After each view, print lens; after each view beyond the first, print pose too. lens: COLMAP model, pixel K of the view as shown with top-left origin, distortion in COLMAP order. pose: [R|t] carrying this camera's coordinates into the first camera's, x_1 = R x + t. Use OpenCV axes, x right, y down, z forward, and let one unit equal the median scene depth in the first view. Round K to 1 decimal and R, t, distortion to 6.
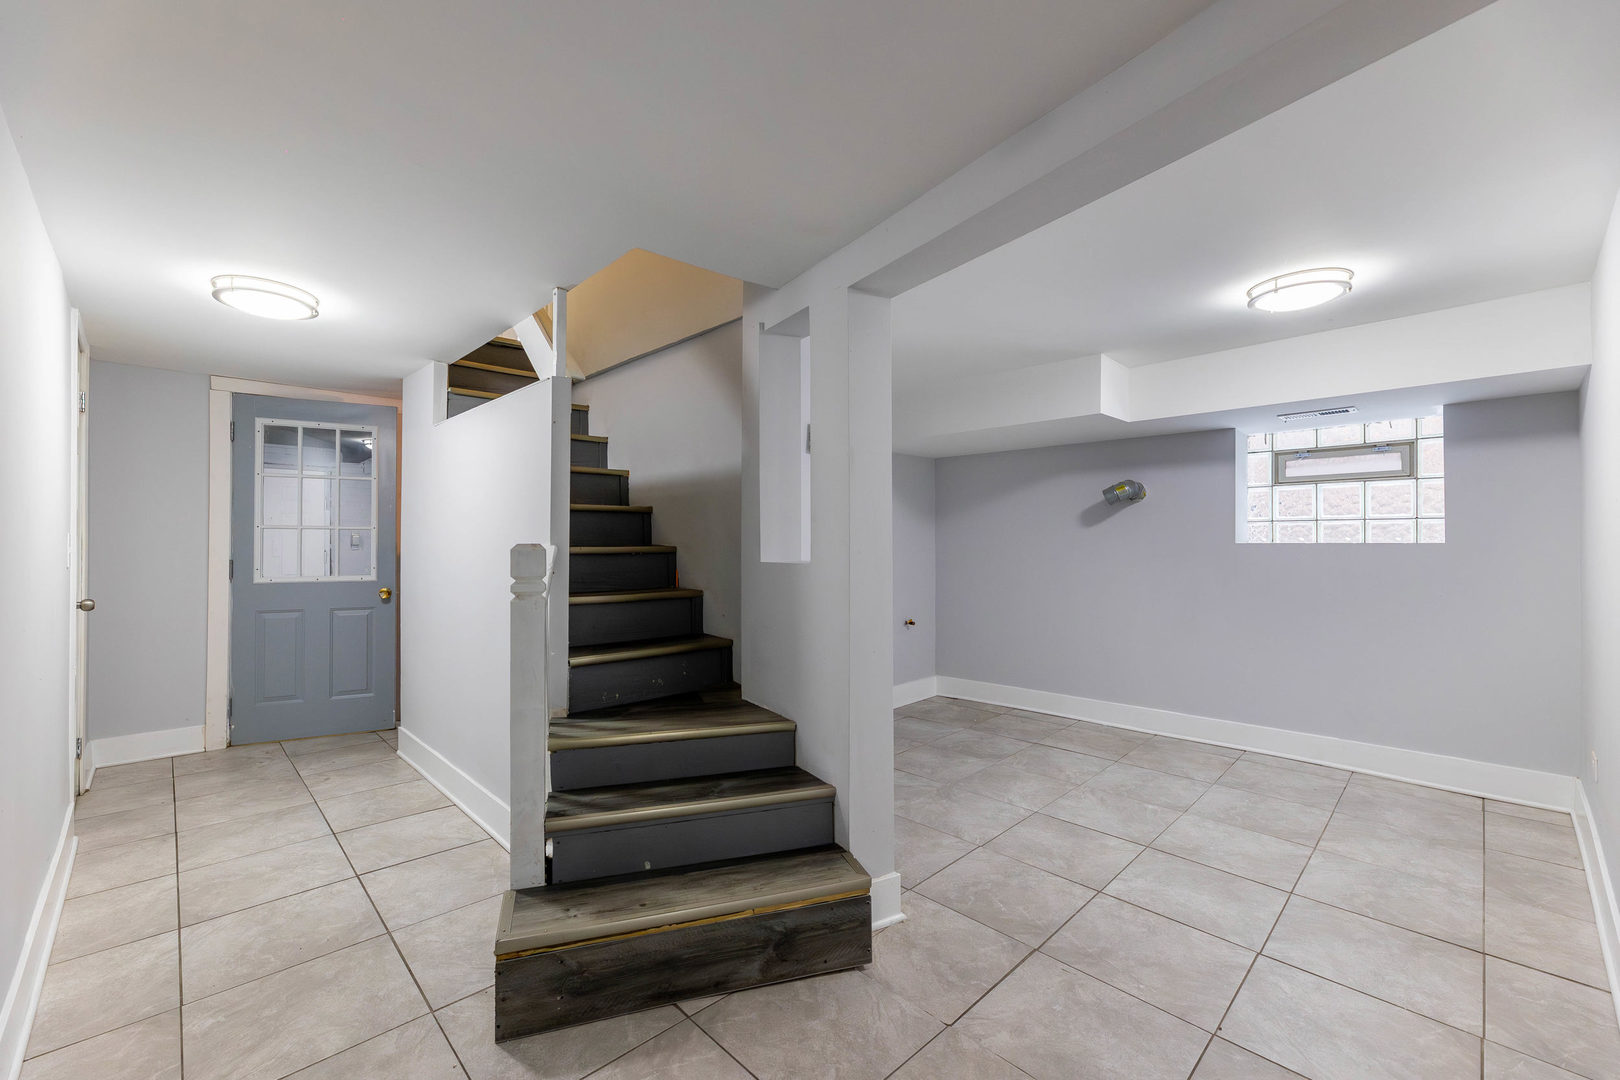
lens RADIAL K [[648.8, 0, 811.5], [0, 648.8, 543.4], [0, 0, 1]] dist [0.015929, 0.000016]
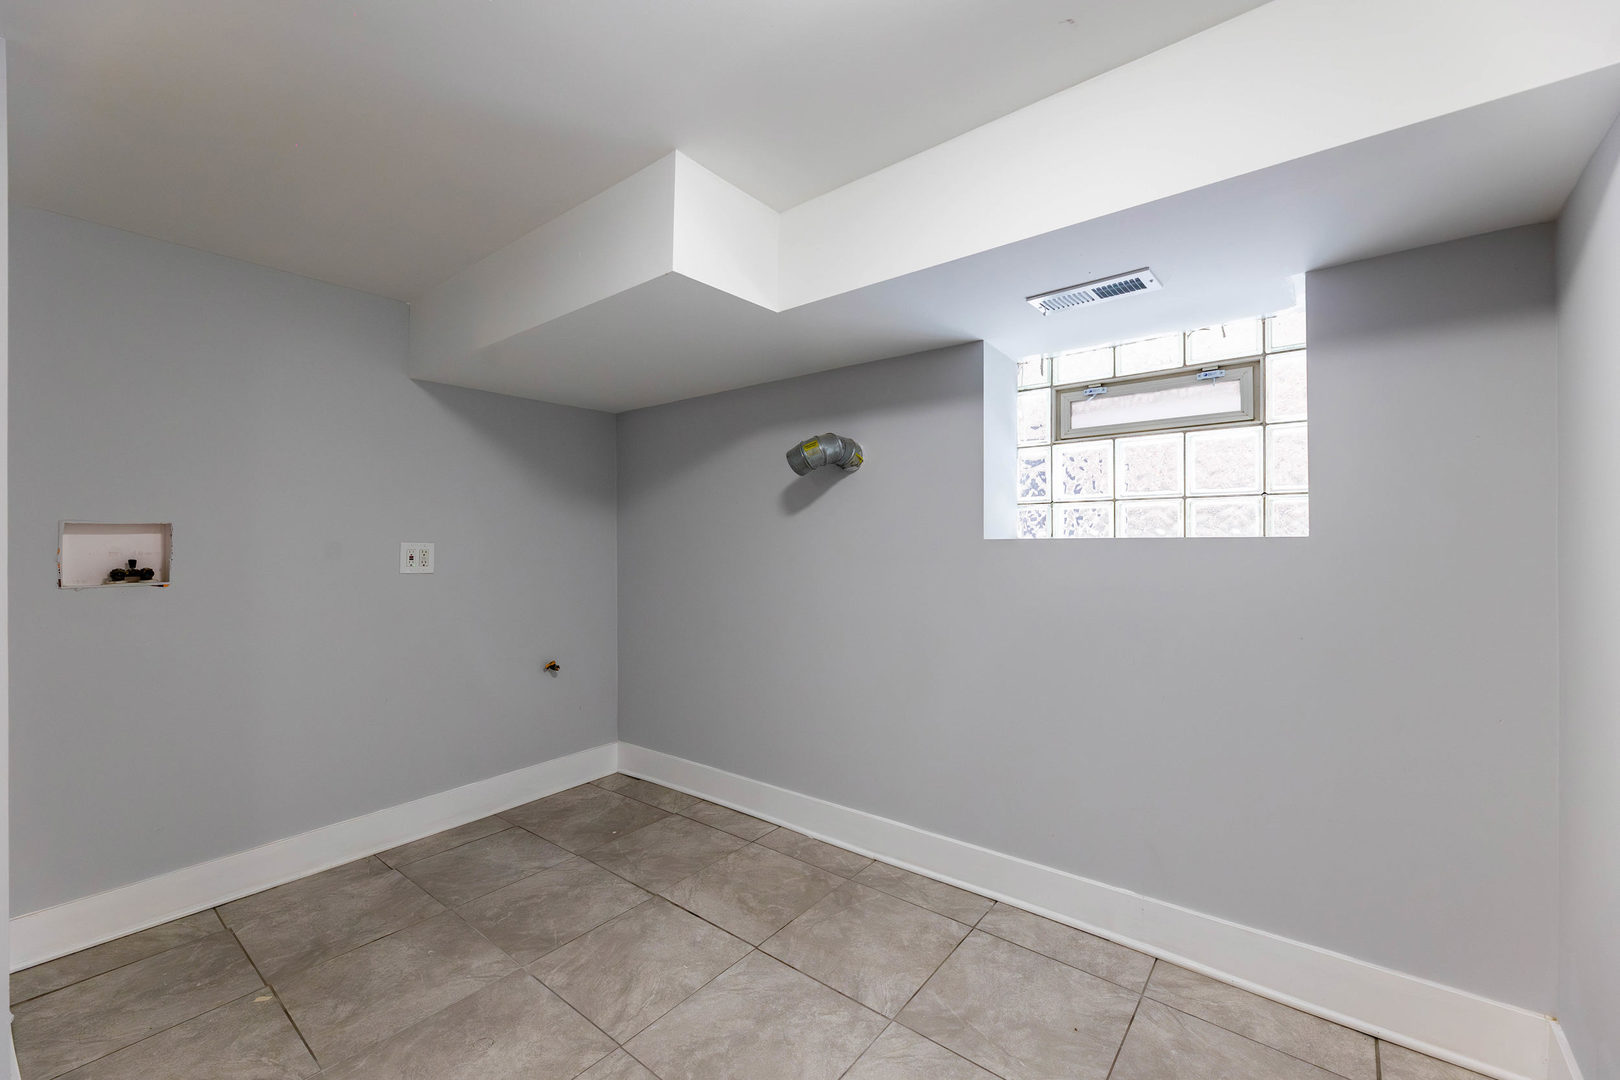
lens RADIAL K [[648.8, 0, 808.9], [0, 648.8, 537.6], [0, 0, 1]] dist [0.015929, 0.000016]
pose [[0.996186, -0.006920, 0.086986, 0.458662], [0.006982, 0.999976, -0.000413, -0.003059], [-0.086981, 0.001018, 0.996209, 0.451612]]
